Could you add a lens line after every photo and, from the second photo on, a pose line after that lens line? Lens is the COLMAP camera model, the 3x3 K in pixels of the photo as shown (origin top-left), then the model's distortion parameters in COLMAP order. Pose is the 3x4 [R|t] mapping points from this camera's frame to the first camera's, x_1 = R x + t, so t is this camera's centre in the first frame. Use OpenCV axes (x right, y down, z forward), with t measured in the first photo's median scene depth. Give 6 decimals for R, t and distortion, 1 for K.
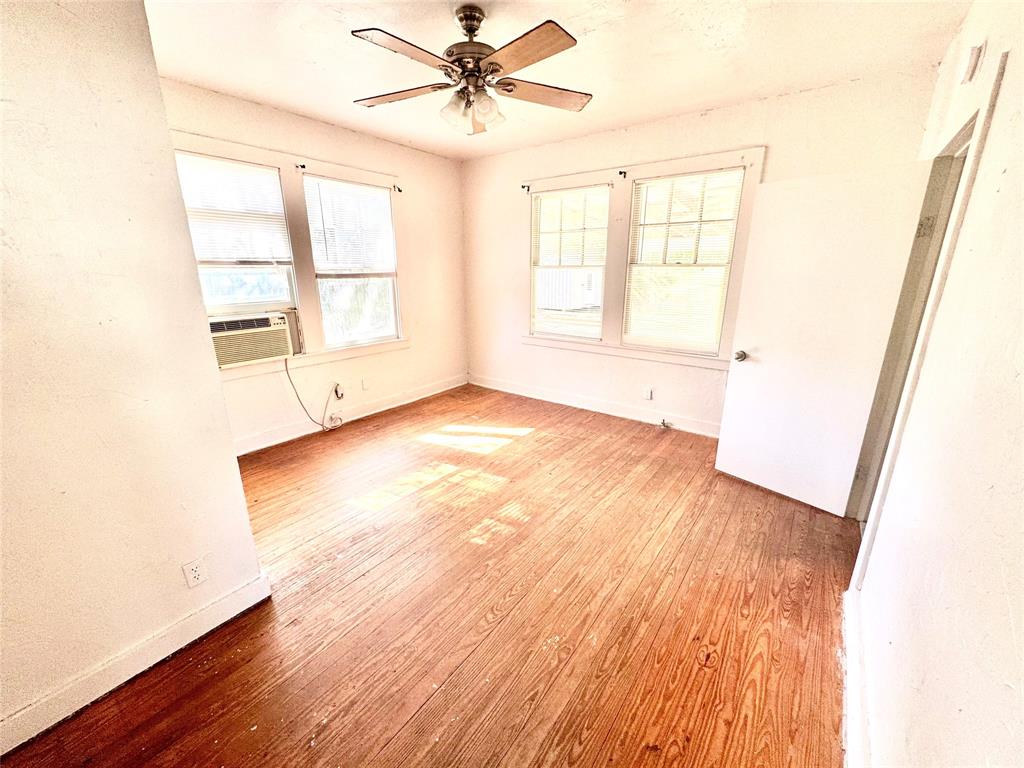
lens RADIAL K [[408.7, 0, 514.6], [0, 408.7, 384.1], [0, 0, 1]] dist [-0.005359, 0.000863]
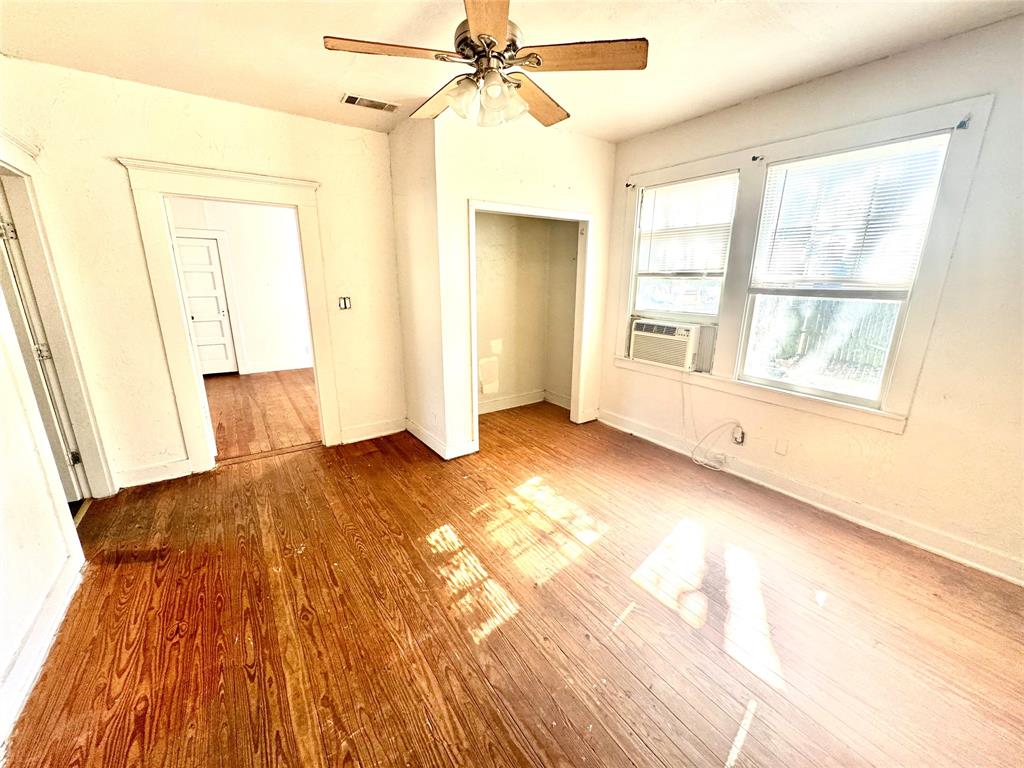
lens RADIAL K [[408.7, 0, 510.8], [0, 408.7, 384.3], [0, 0, 1]] dist [-0.005359, 0.000863]
pose [[-0.316742, 0.242260, -0.917052, 0.539011], [-0.266275, 0.905243, 0.331109, -0.279128], [0.910369, 0.349064, -0.222220, 0.953177]]
